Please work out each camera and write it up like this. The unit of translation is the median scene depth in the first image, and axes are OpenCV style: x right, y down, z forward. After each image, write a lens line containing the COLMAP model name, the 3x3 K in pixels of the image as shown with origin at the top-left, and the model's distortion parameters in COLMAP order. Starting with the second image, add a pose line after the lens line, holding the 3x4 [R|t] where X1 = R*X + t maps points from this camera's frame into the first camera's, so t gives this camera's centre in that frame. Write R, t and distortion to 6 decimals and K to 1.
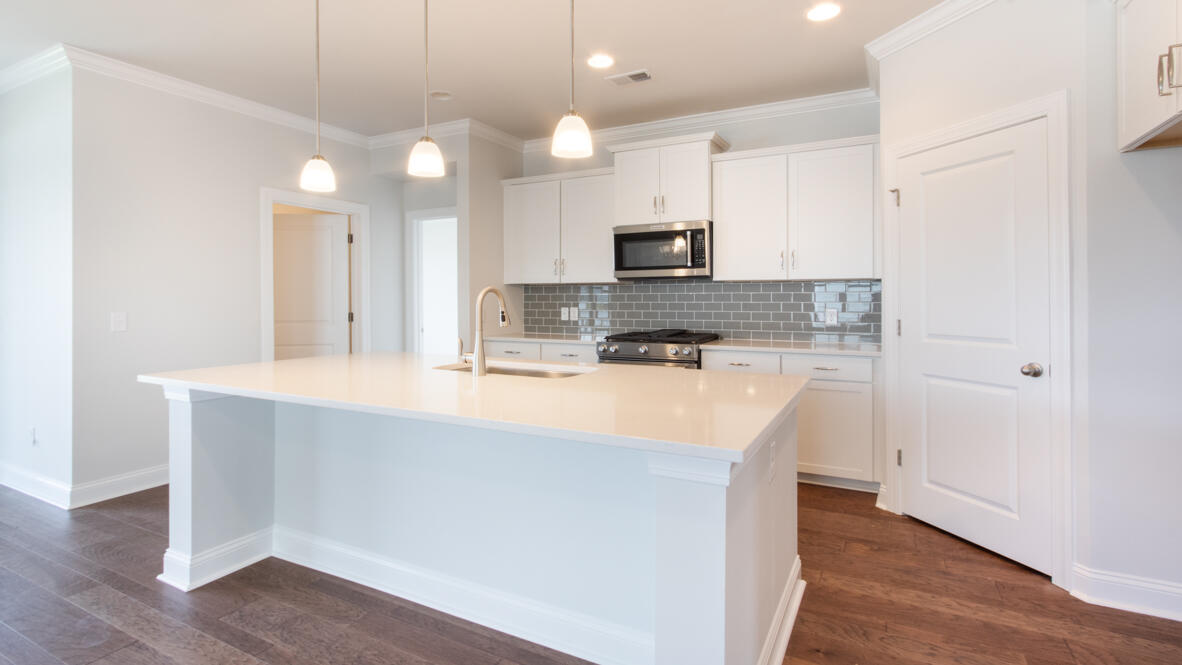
lens RADIAL K [[547.8, 0, 600.0], [0, 547.8, 297.0], [0, 0, 1]] dist [-0.000518, 0.000688]
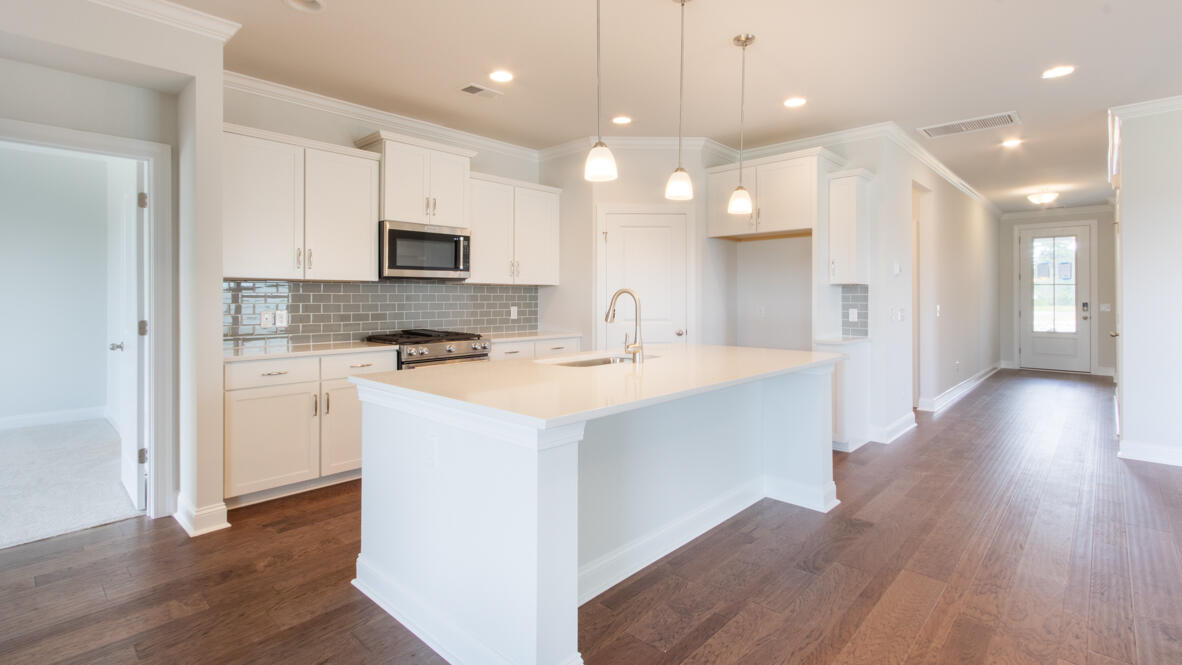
lens RADIAL K [[529.5, 0, 625.1], [0, 529.5, 294.8], [0, 0, 1]] dist [0.000060, 0.000095]
pose [[0.265728, 0.008101, 0.964014, -0.731427], [-0.001414, 0.999967, -0.008014, 0.002693], [-0.964047, 0.000766, 0.265731, 0.389546]]
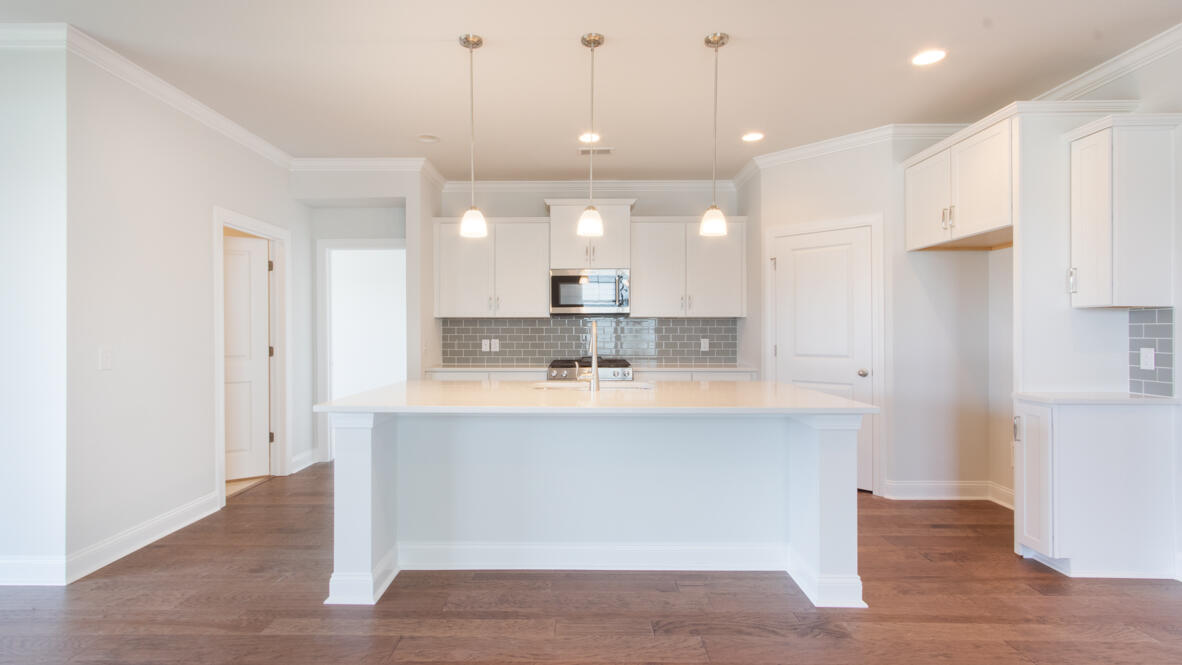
lens RADIAL K [[555.0, 0, 597.1], [0, 555.0, 327.4], [0, 0, 1]] dist [0.000966, 0.000290]
pose [[0.882168, 0.003960, 0.470917, -0.449910], [-0.001330, 0.999982, -0.005918, 0.001720], [-0.470932, 0.004595, 0.882157, -0.083095]]
